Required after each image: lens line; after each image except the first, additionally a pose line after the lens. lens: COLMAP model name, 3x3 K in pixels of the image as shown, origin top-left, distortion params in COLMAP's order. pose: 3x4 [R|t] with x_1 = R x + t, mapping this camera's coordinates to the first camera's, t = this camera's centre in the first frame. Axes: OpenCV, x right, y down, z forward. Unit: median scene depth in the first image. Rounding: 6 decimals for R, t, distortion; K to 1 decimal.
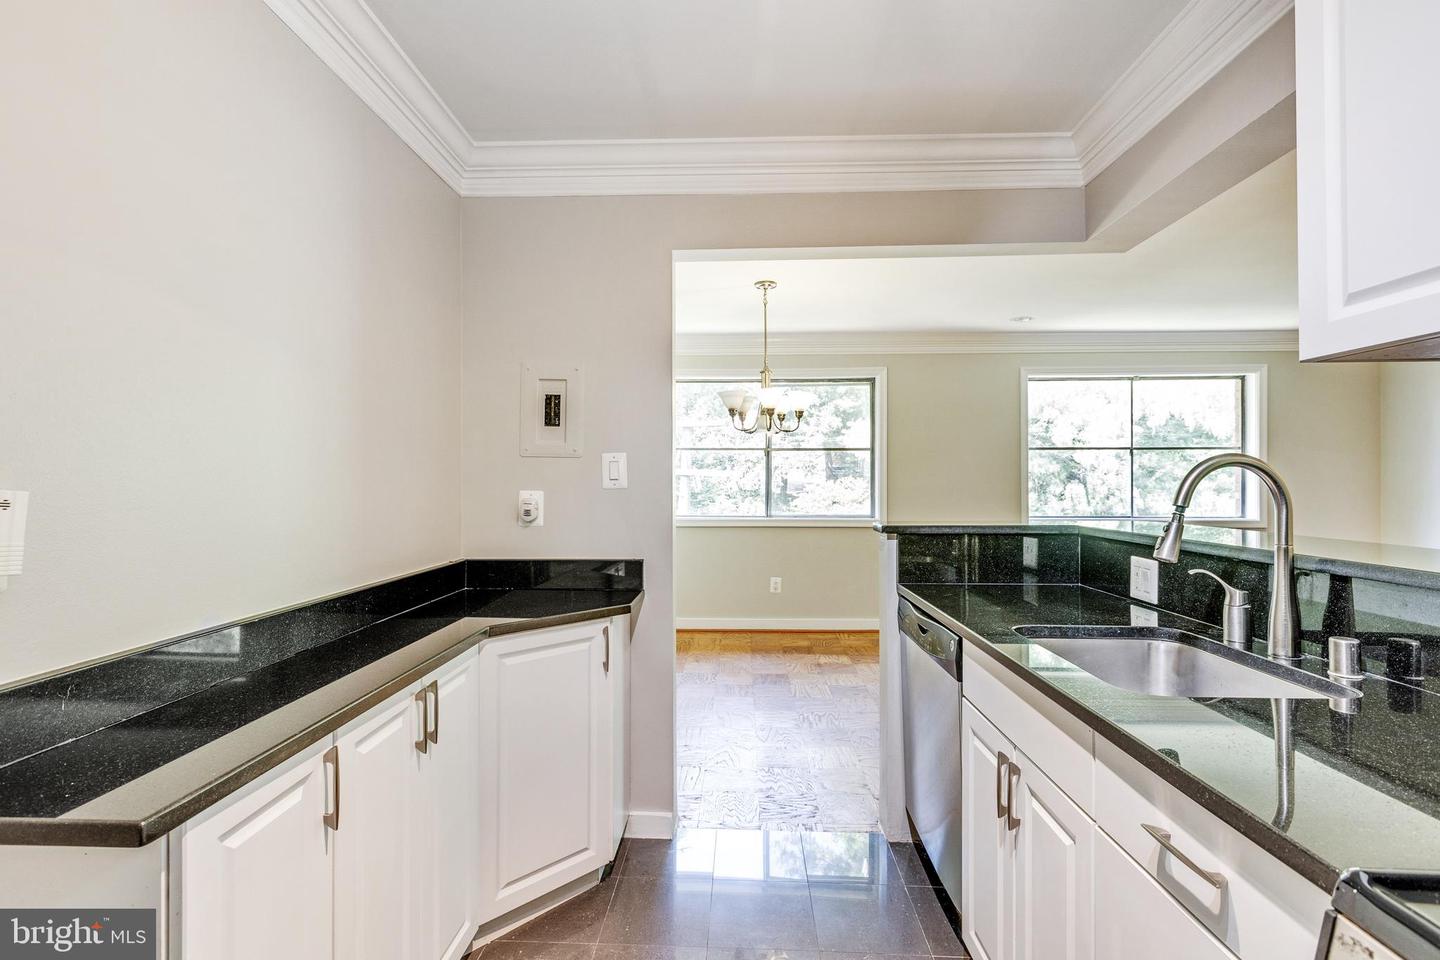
lens RADIAL K [[647.8, 0, 728.5], [0, 647.8, 478.1], [0, 0, 1]] dist [0.002320, 0.000336]
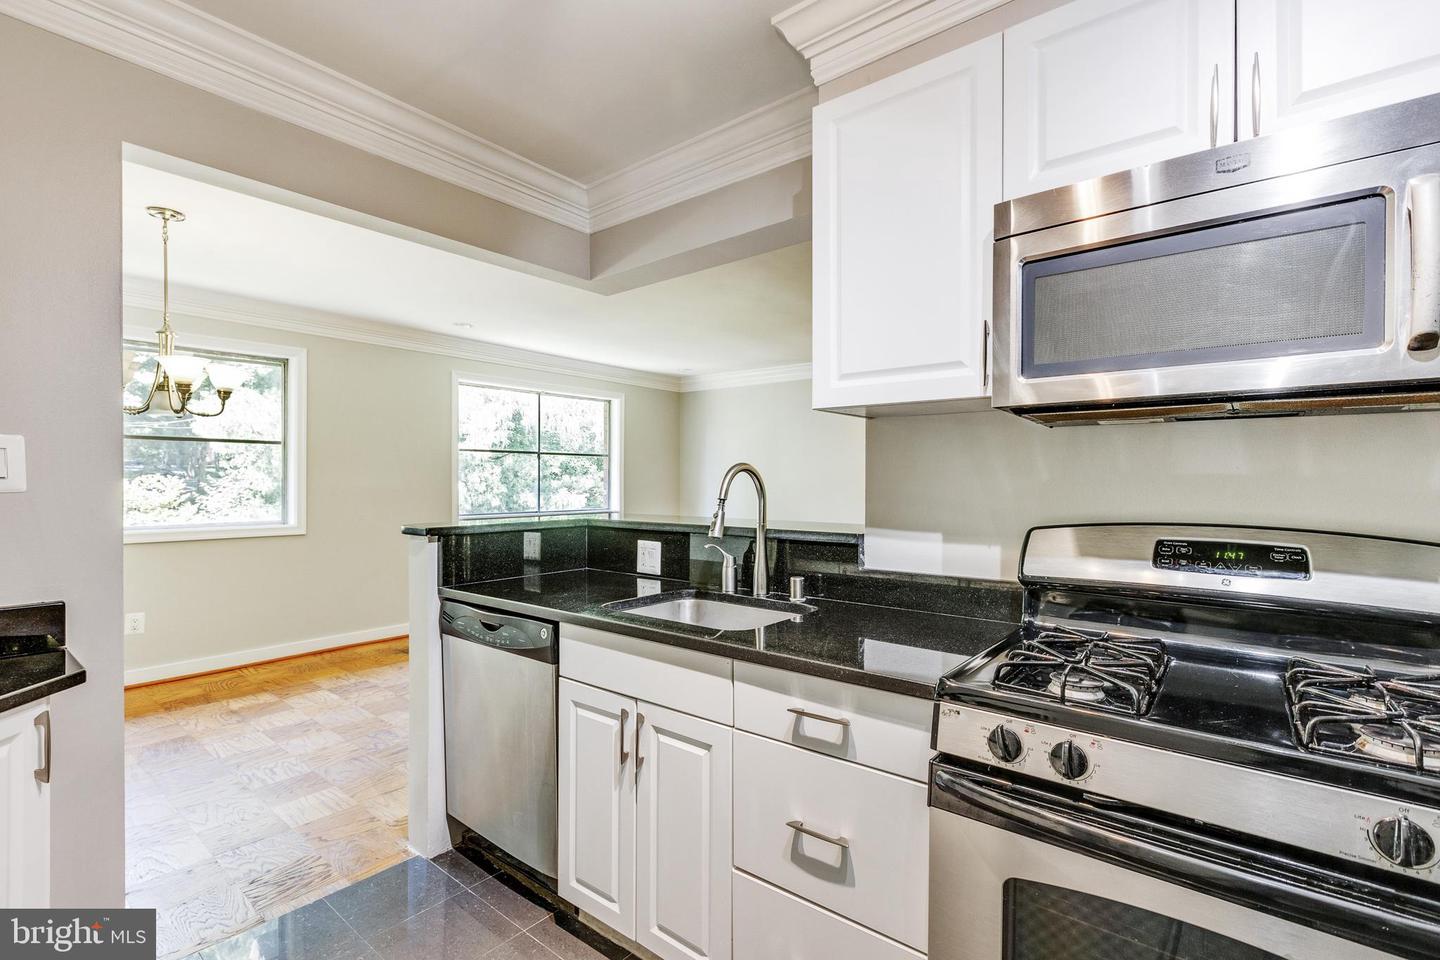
lens RADIAL K [[647.8, 0, 720.2], [0, 647.8, 481.6], [0, 0, 1]] dist [0.002320, 0.000336]
pose [[0.605110, 0.001310, 0.796141, -0.263358], [-0.005664, 0.999980, 0.002660, 0.000467], [-0.796122, -0.006119, 0.605106, 0.088350]]
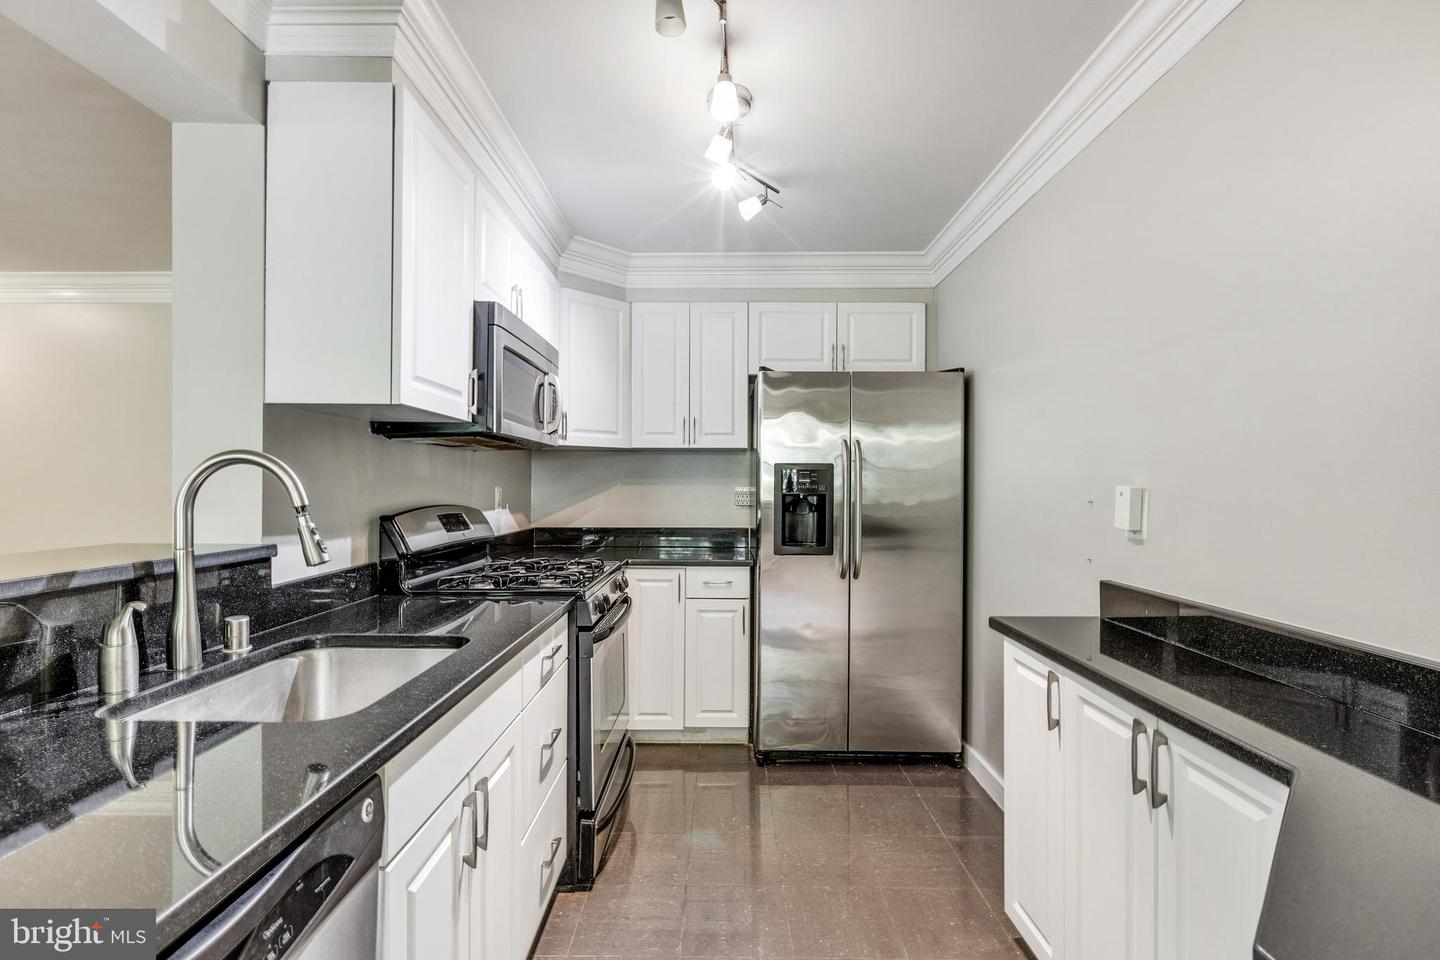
lens RADIAL K [[647.8, 0, 715.3], [0, 647.8, 481.4], [0, 0, 1]] dist [0.002320, 0.000336]
pose [[-0.999730, -0.002242, -0.023138, 0.075845], [-0.001977, 0.999932, -0.011474, 0.011395], [0.023162, -0.011425, -0.999666, 1.176510]]
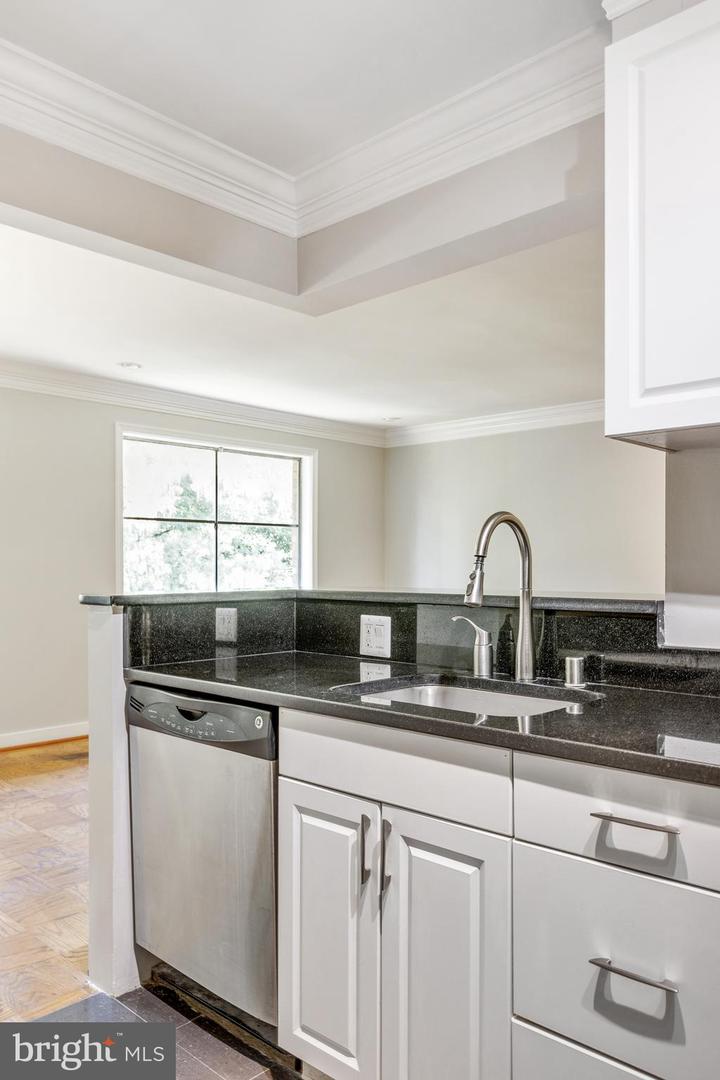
lens RADIAL K [[795.8, 0, 356.8], [0, 795.8, 565.6], [0, 0, 1]] dist [0.002438, -0.014068]
pose [[0.667768, -0.000320, 0.744370, -0.284814], [-0.003813, 0.999985, 0.003851, 0.033309], [-0.744360, -0.005410, 0.667757, 0.145499]]
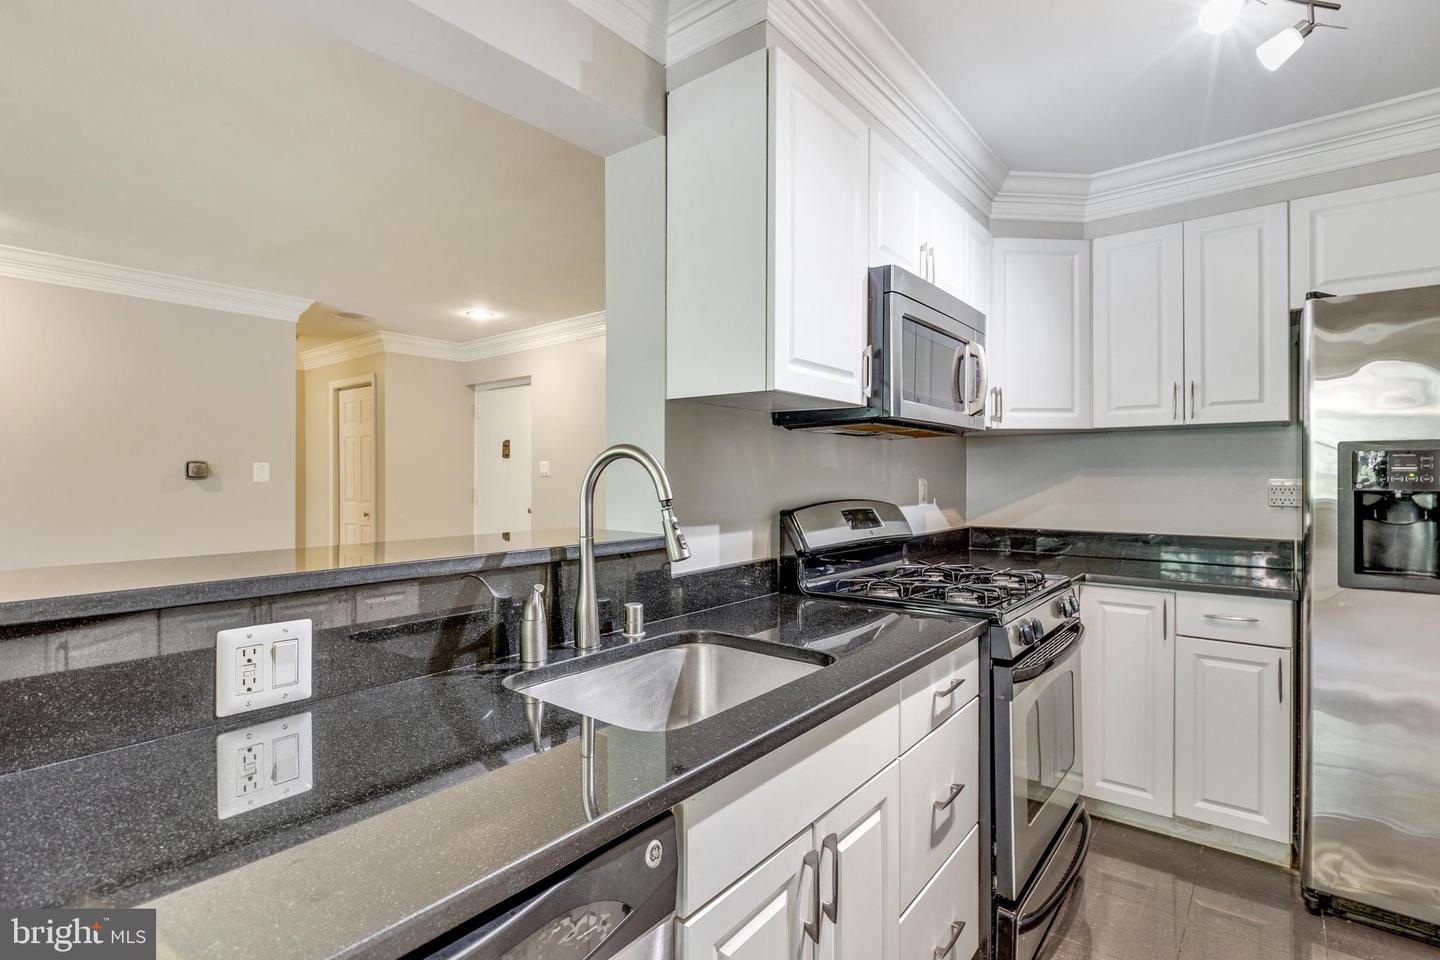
lens RADIAL K [[688.8, 0, 719.3], [0, 688.8, 471.9], [0, 0, 1]] dist [0.001779, -0.001943]
pose [[-0.799924, 0.004409, 0.600086, 0.031179], [-0.002291, 0.999943, -0.010401, 0.009015], [-0.600097, -0.009695, -0.799868, 1.050318]]
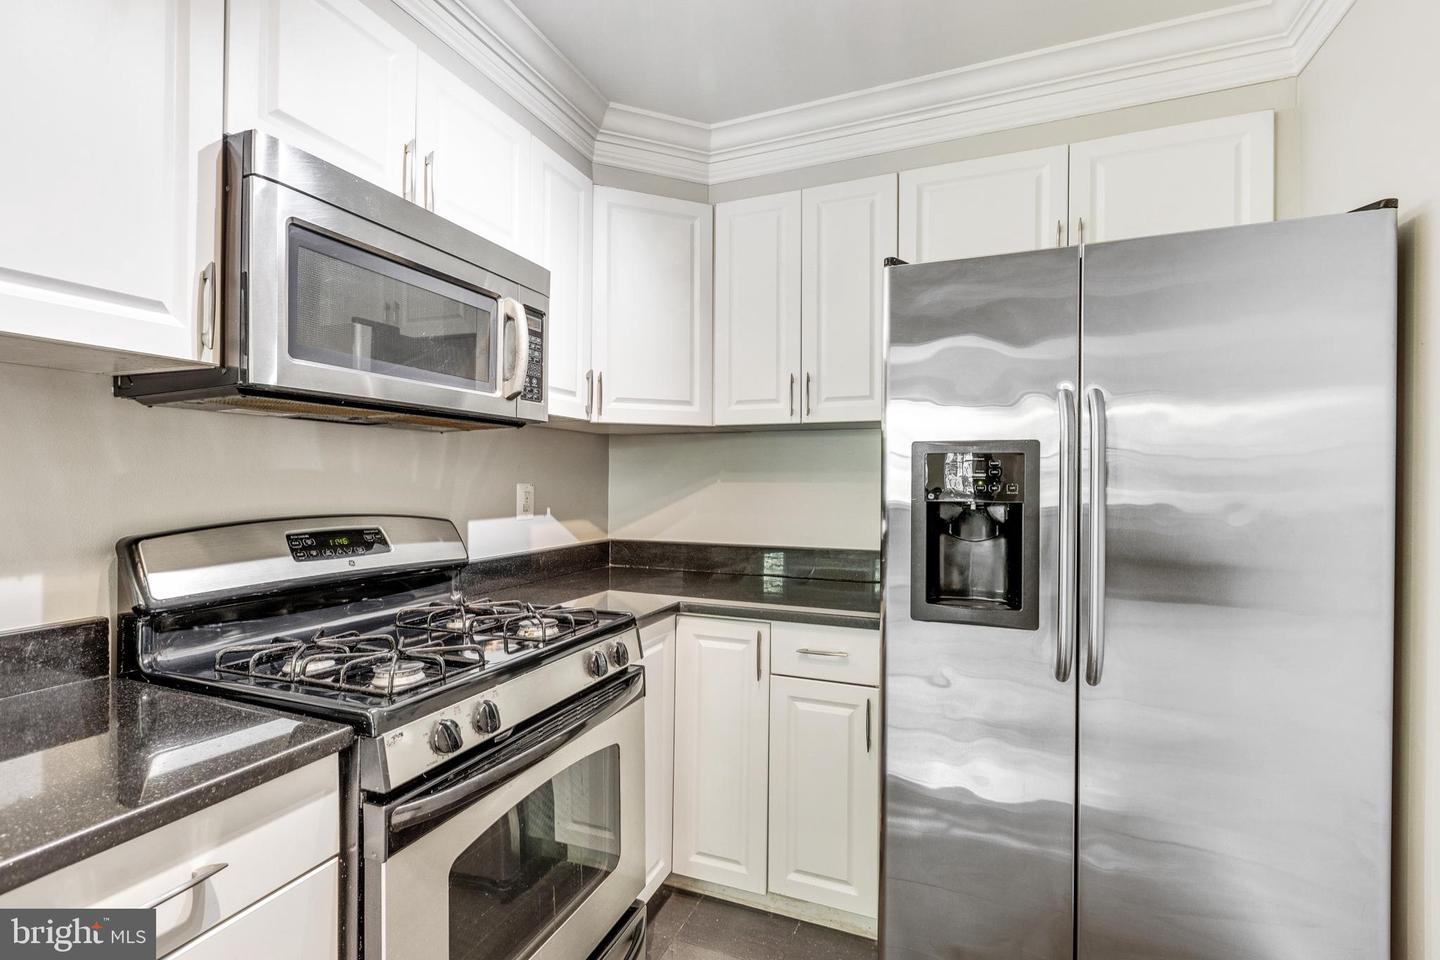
lens RADIAL K [[647.8, 0, 718.1], [0, 647.8, 478.0], [0, 0, 1]] dist [0.002320, 0.000336]
pose [[-0.937221, -0.002515, 0.348727, -0.118457], [-0.004918, 0.999970, -0.006006, 0.002703], [-0.348702, -0.007344, -0.937205, 0.578034]]
